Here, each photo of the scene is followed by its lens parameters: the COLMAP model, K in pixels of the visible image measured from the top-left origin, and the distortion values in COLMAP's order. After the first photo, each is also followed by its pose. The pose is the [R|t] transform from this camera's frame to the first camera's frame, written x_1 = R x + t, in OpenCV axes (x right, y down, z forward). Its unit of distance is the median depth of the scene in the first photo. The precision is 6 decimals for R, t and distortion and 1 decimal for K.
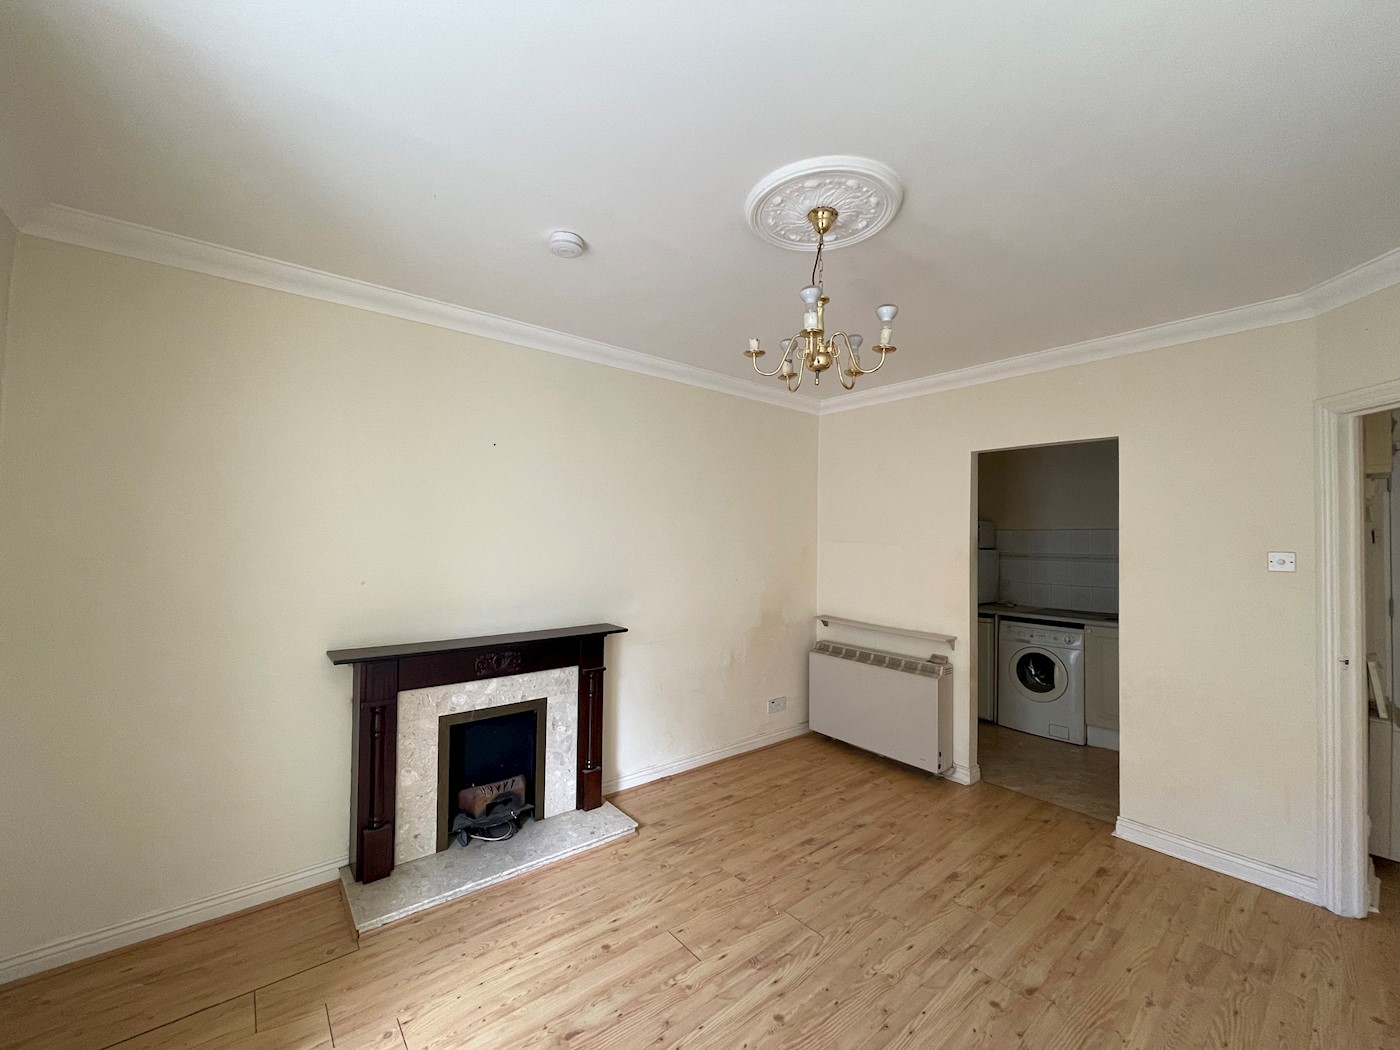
lens RADIAL K [[560.5, 0, 700.0], [0, 560.5, 525.0], [0, 0, 1]] dist [0.000444, 0.000358]
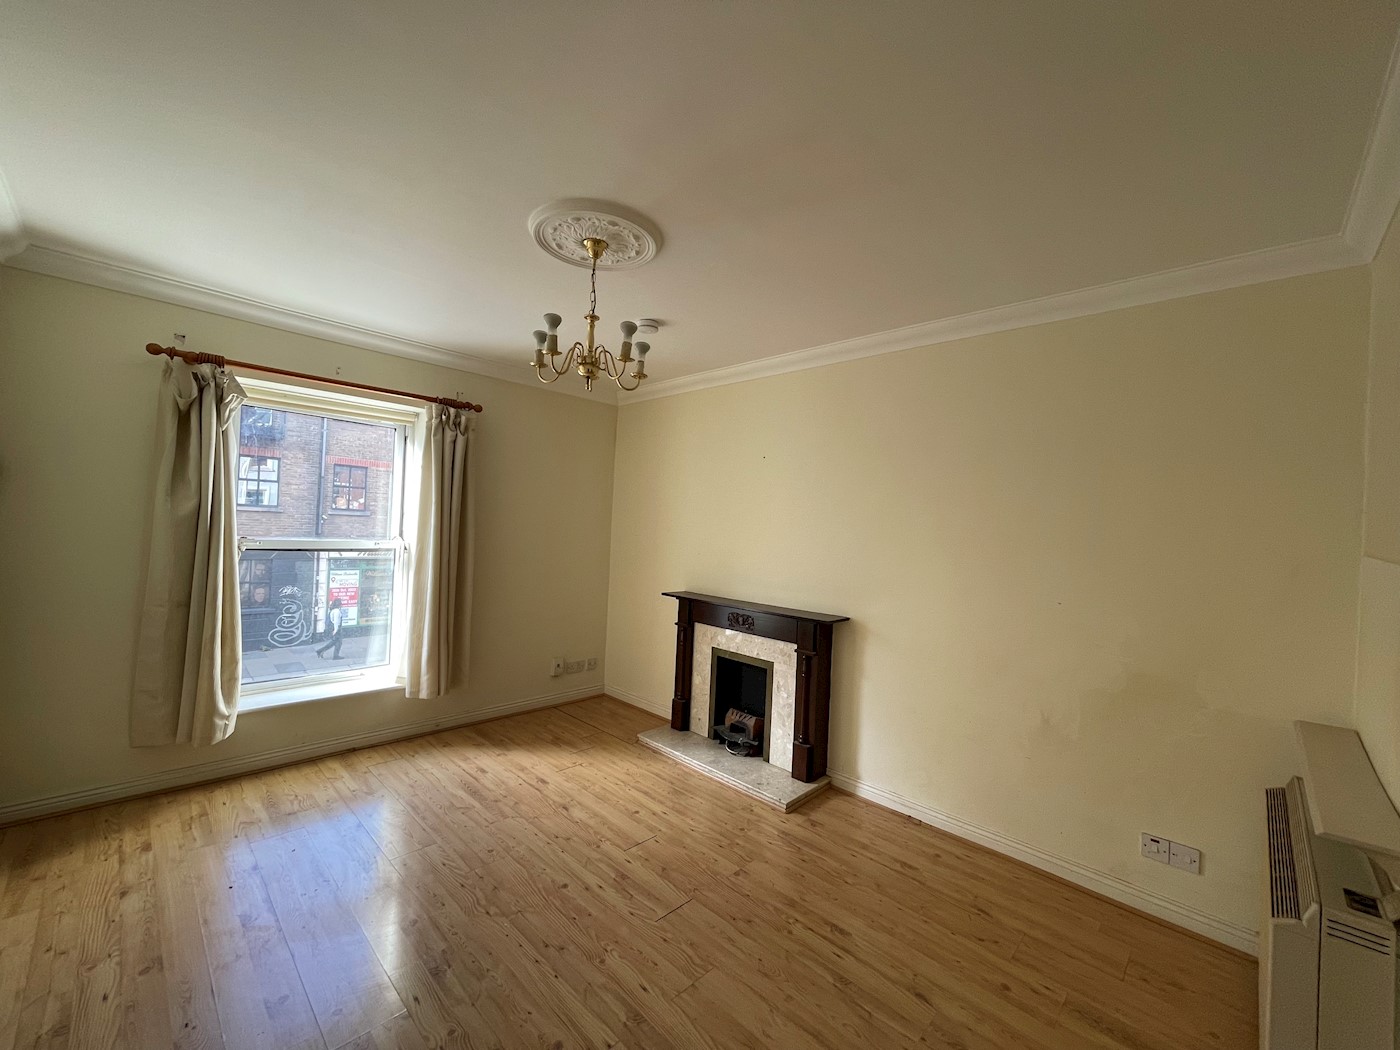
lens RADIAL K [[567.3, 0, 698.7], [0, 567.3, 520.0], [0, 0, 1]] dist [-0.001497, 0.000588]
pose [[0.114376, -0.019746, -0.993241, 0.998935], [-0.018229, 0.999592, -0.021972, 0.037453], [0.993270, 0.020619, 0.113969, 0.762637]]
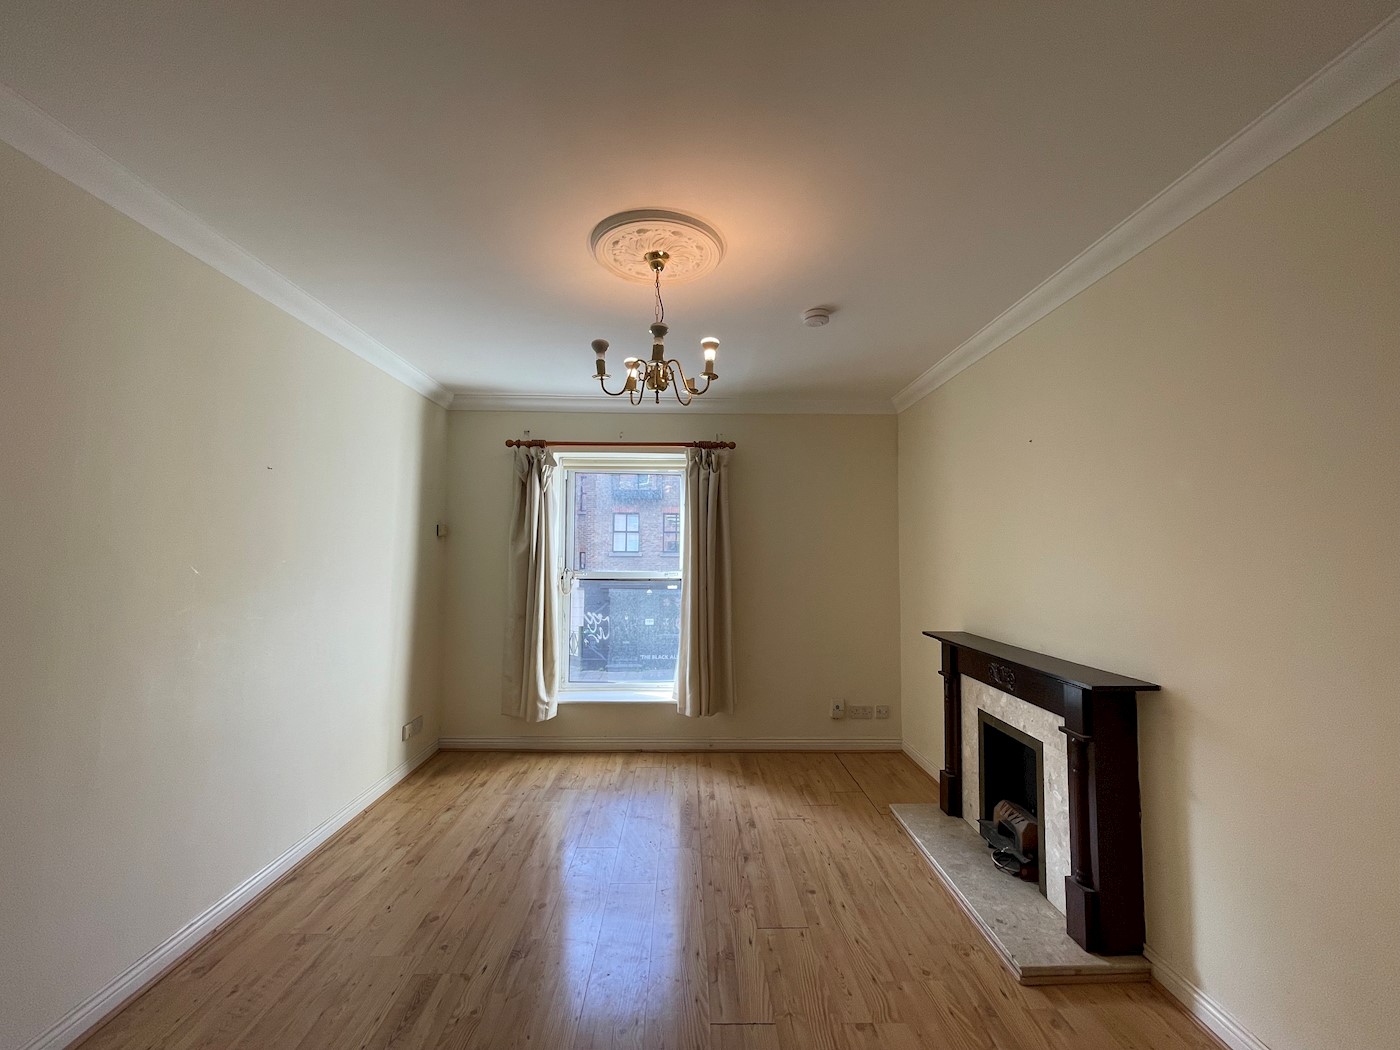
lens RADIAL K [[567.3, 0, 698.7], [0, 567.3, 520.0], [0, 0, 1]] dist [-0.001497, 0.000588]
pose [[-0.616906, -0.066684, -0.784207, 0.742264], [0.004550, 0.996085, -0.088280, 0.068174], [0.787024, -0.058029, -0.614187, 1.233432]]
